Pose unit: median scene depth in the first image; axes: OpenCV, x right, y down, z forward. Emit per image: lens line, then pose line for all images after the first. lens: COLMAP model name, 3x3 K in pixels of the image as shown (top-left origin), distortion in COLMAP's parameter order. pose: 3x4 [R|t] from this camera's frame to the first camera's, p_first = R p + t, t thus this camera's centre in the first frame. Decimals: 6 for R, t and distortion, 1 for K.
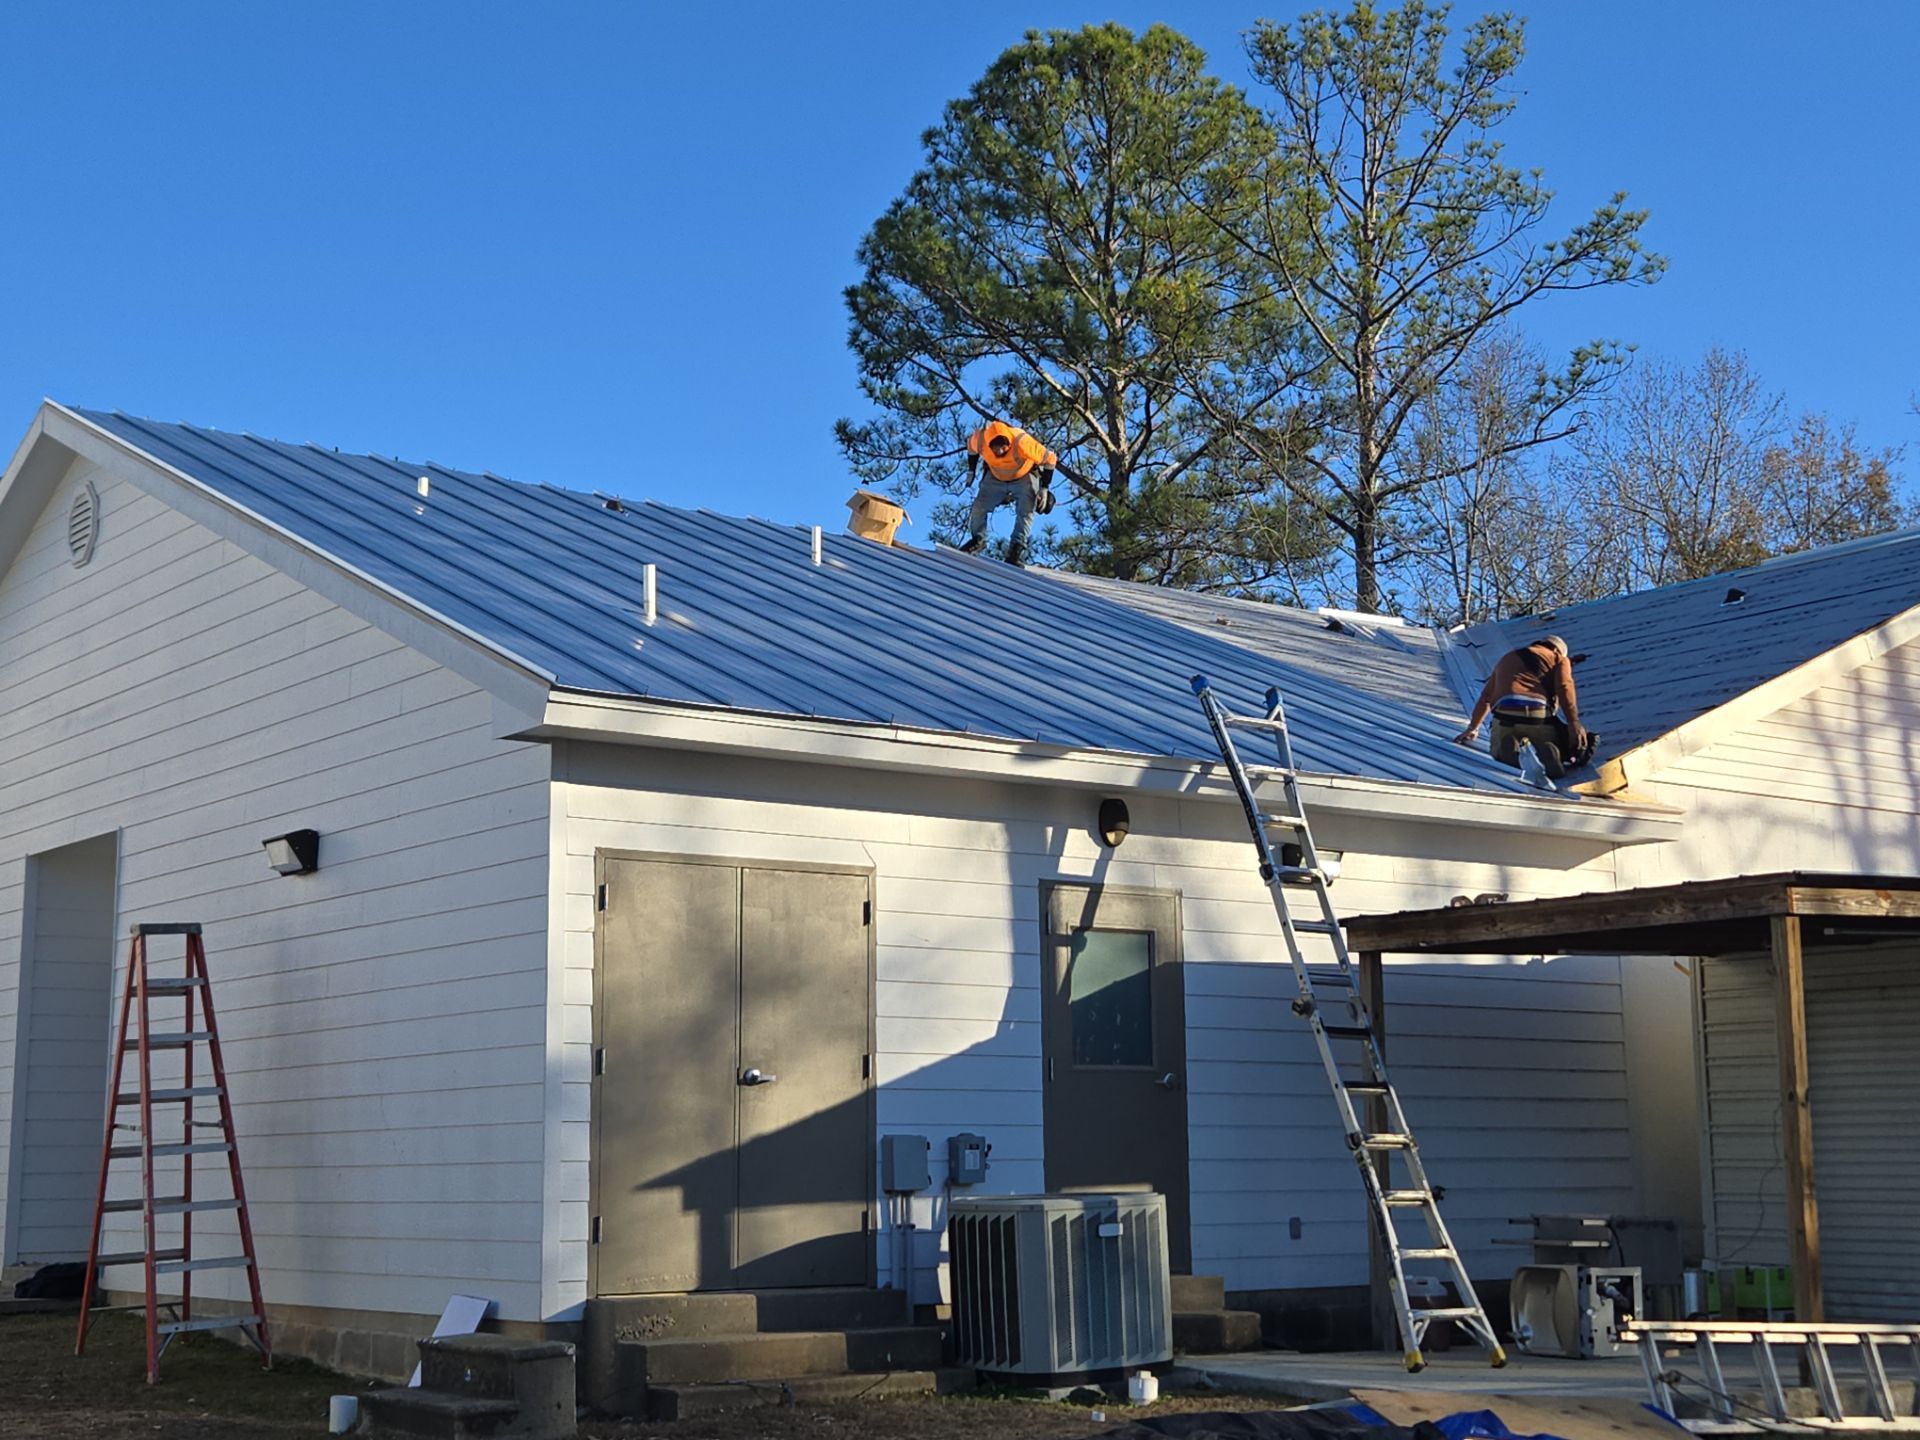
lens RADIAL K [[2681.5, 0, 960.0], [0, 2681.5, 720.0], [0, 0, 1]] dist [0.062657, 0.076302]
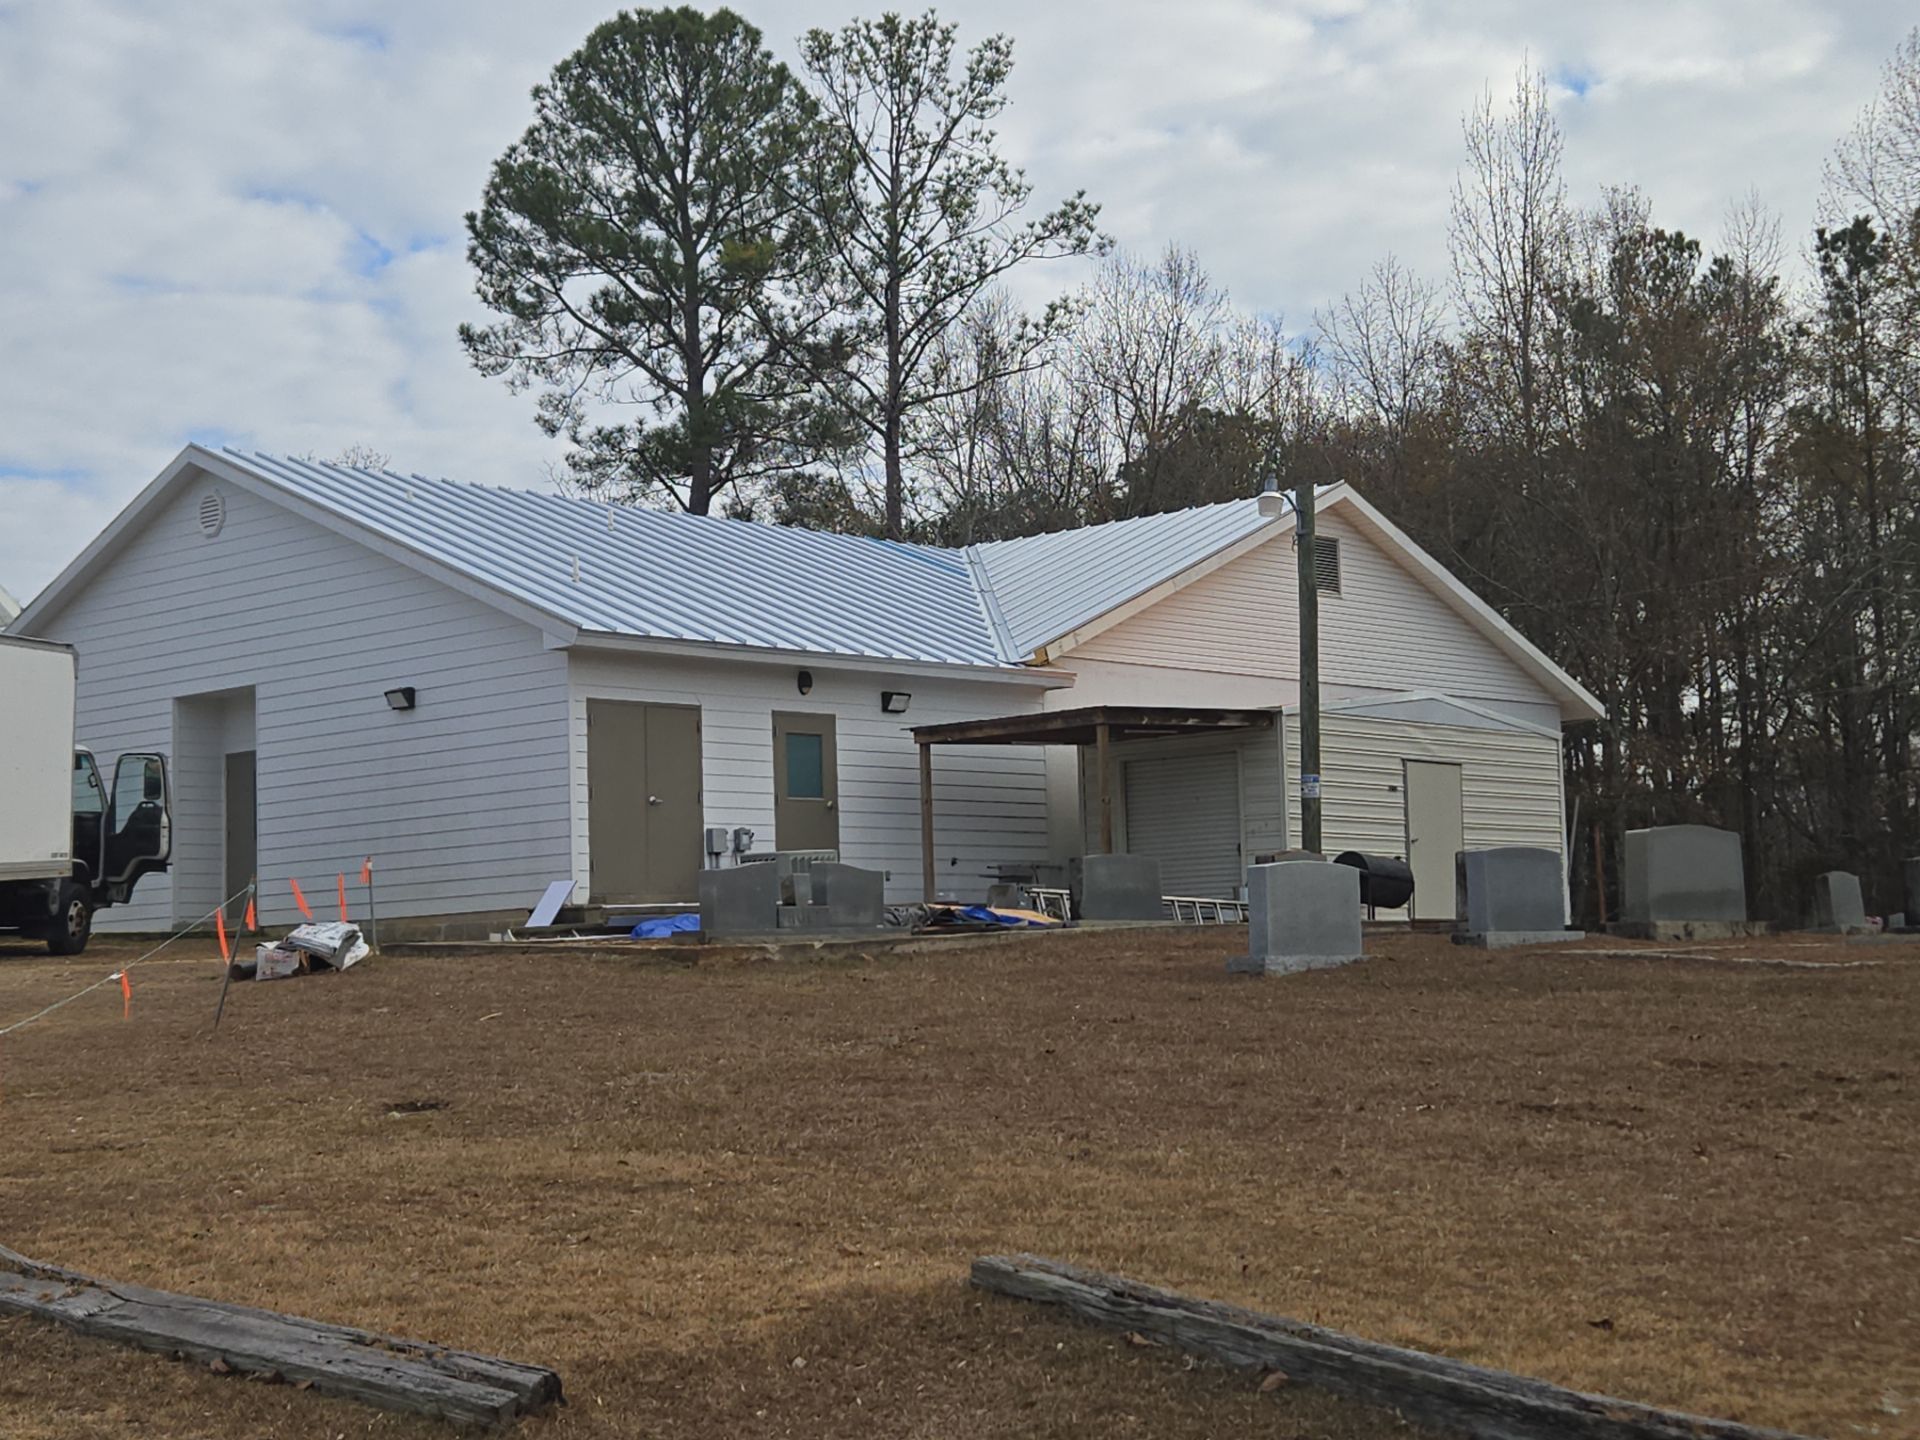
lens RADIAL K [[2681.5, 0, 960.0], [0, 2681.5, 720.0], [0, 0, 1]] dist [0.062657, 0.076302]
pose [[0.983143, -0.006331, 0.182729, -0.050256], [-0.006278, 0.997642, 0.068347, -0.018738], [-0.182731, -0.068342, 0.980785, -0.262788]]
